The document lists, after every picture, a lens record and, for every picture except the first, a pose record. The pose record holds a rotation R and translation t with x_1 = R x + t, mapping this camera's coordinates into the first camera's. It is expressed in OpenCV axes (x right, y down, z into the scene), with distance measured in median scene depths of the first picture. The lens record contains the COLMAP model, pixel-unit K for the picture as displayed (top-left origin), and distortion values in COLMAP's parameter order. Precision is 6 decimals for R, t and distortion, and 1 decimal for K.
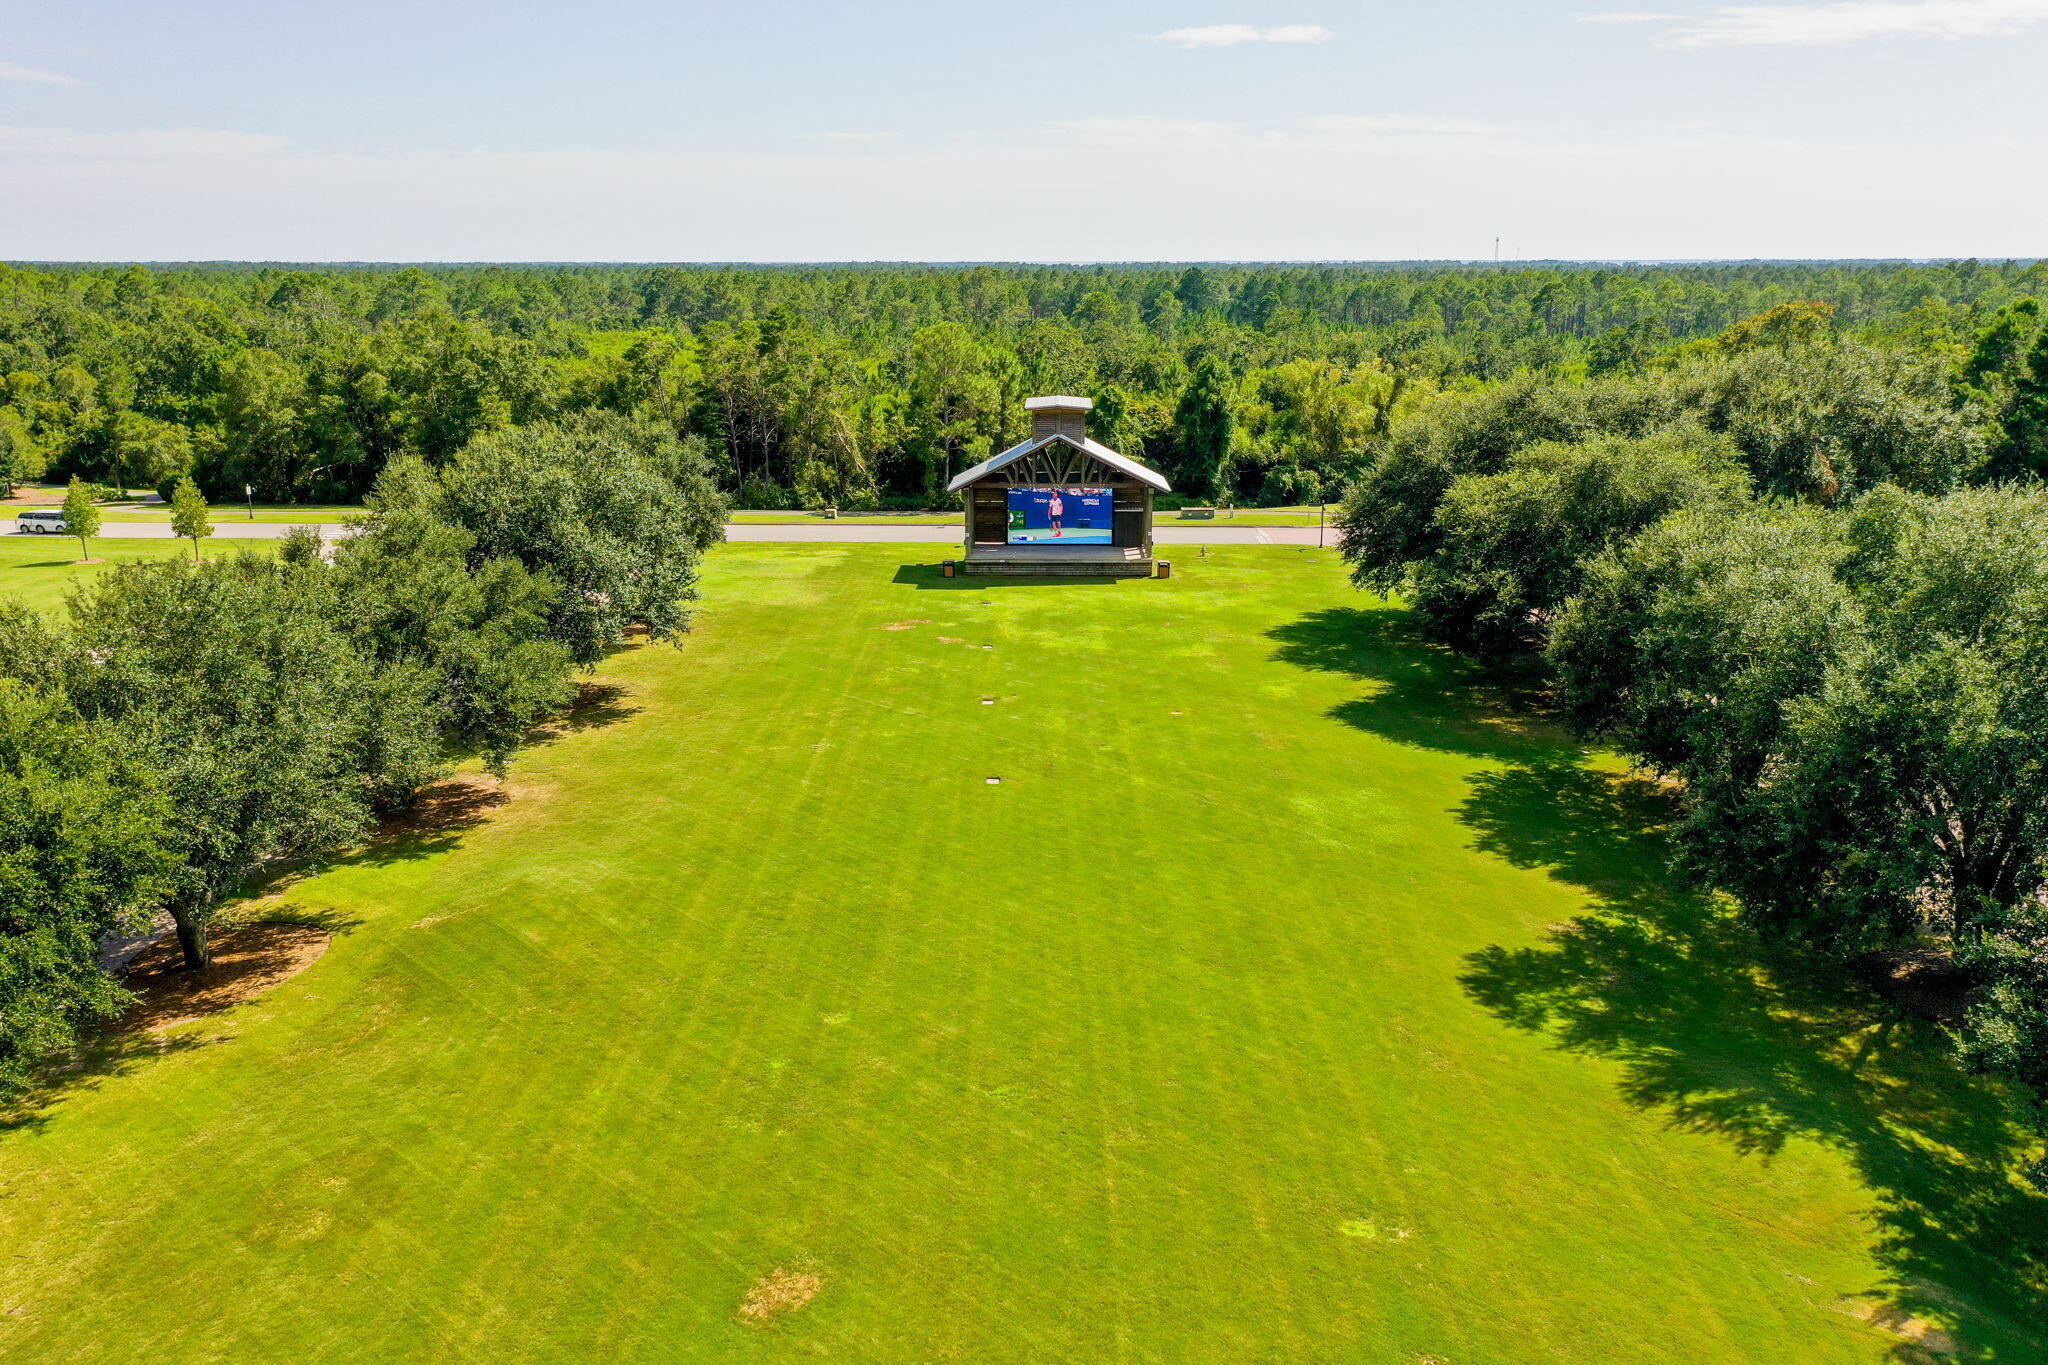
lens RADIAL K [[1605.7, 0, 1026.4], [0, 1605.7, 689.4], [0, 0, 1]] dist [-0.001465, 0.003658]
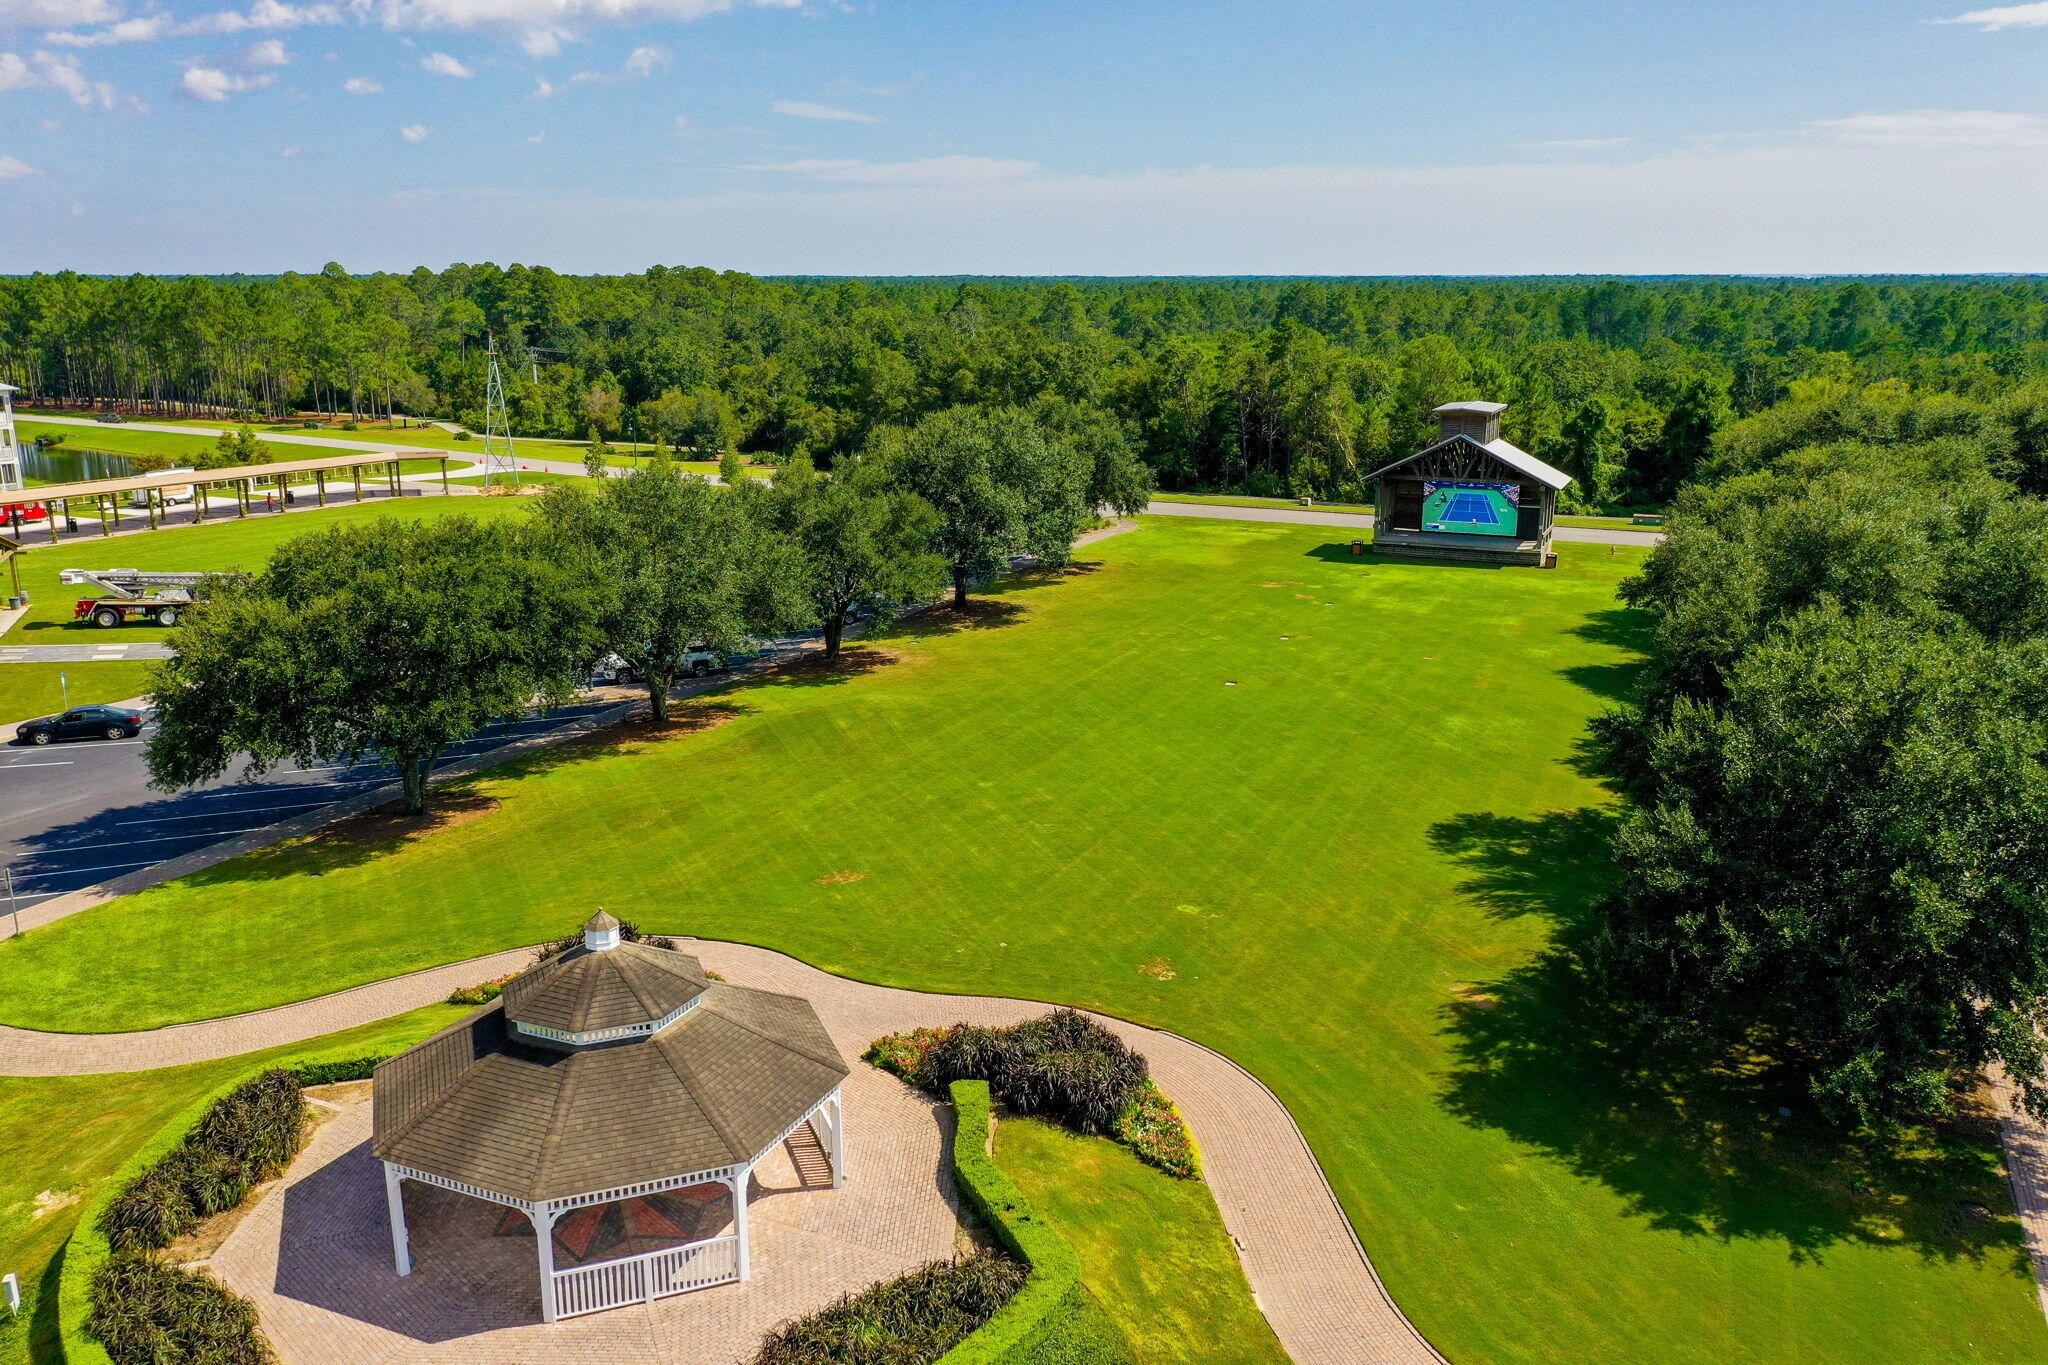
lens RADIAL K [[1605.7, 0, 1026.4], [0, 1605.7, 689.4], [0, 0, 1]] dist [-0.001465, 0.003658]
pose [[0.916218, 0.099031, -0.388249, 0.142142], [-0.102159, 0.994688, 0.012634, 0.026506], [0.387438, 0.028087, 0.921468, -0.110766]]
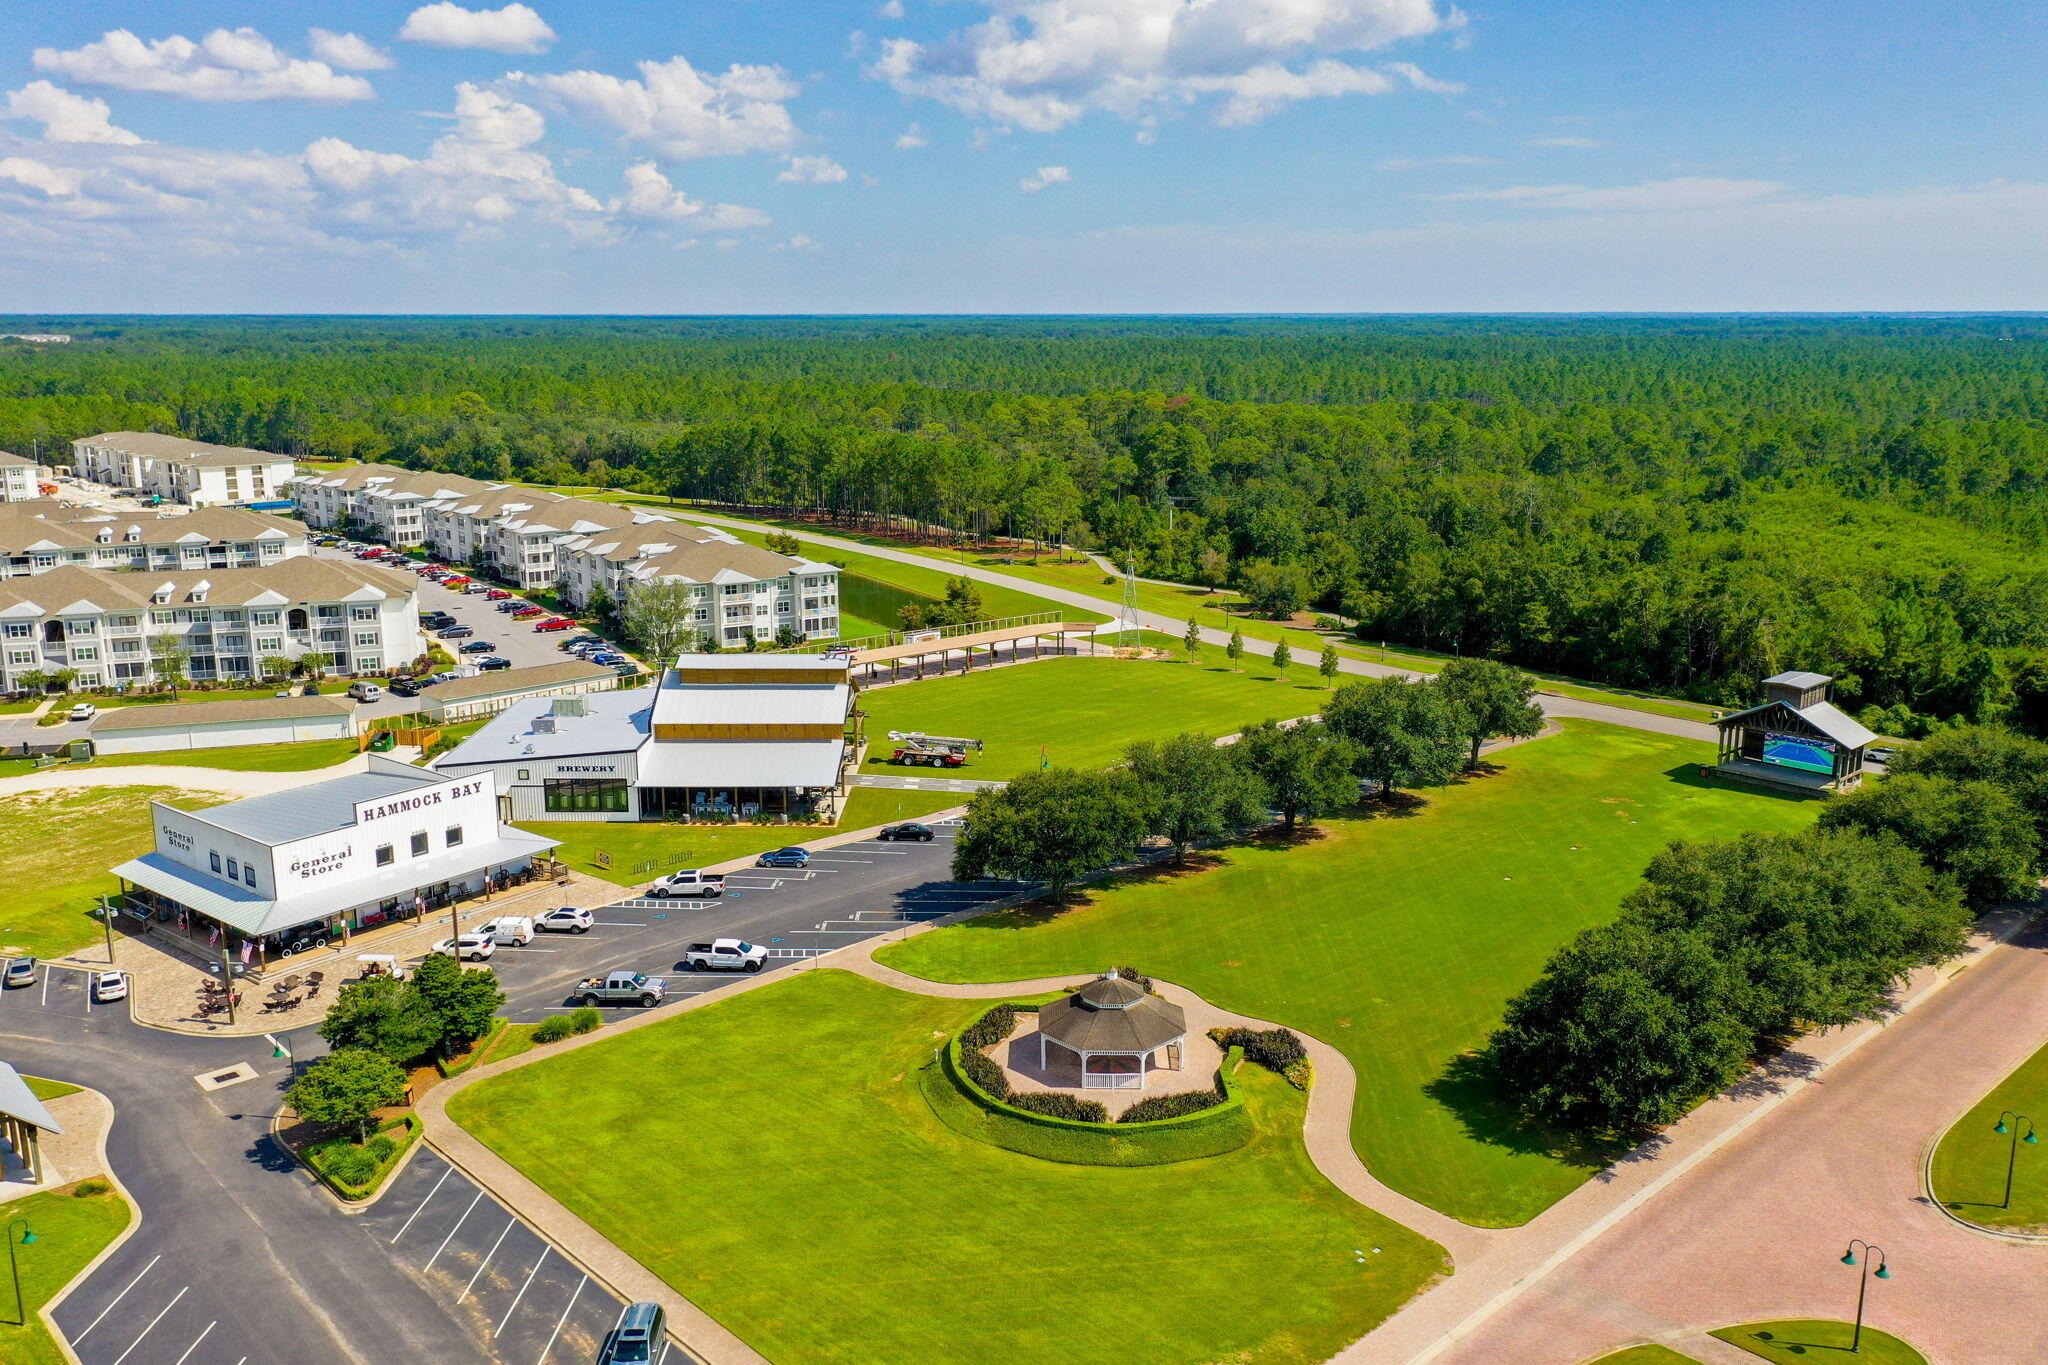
lens RADIAL K [[1605.7, 0, 1026.4], [0, 1605.7, 689.4], [0, 0, 1]] dist [-0.001465, 0.003658]
pose [[0.692215, 0.153773, -0.705118, 0.442180], [-0.180664, 0.982849, 0.036982, -0.068414], [0.698712, 0.101790, 0.708125, -0.448650]]
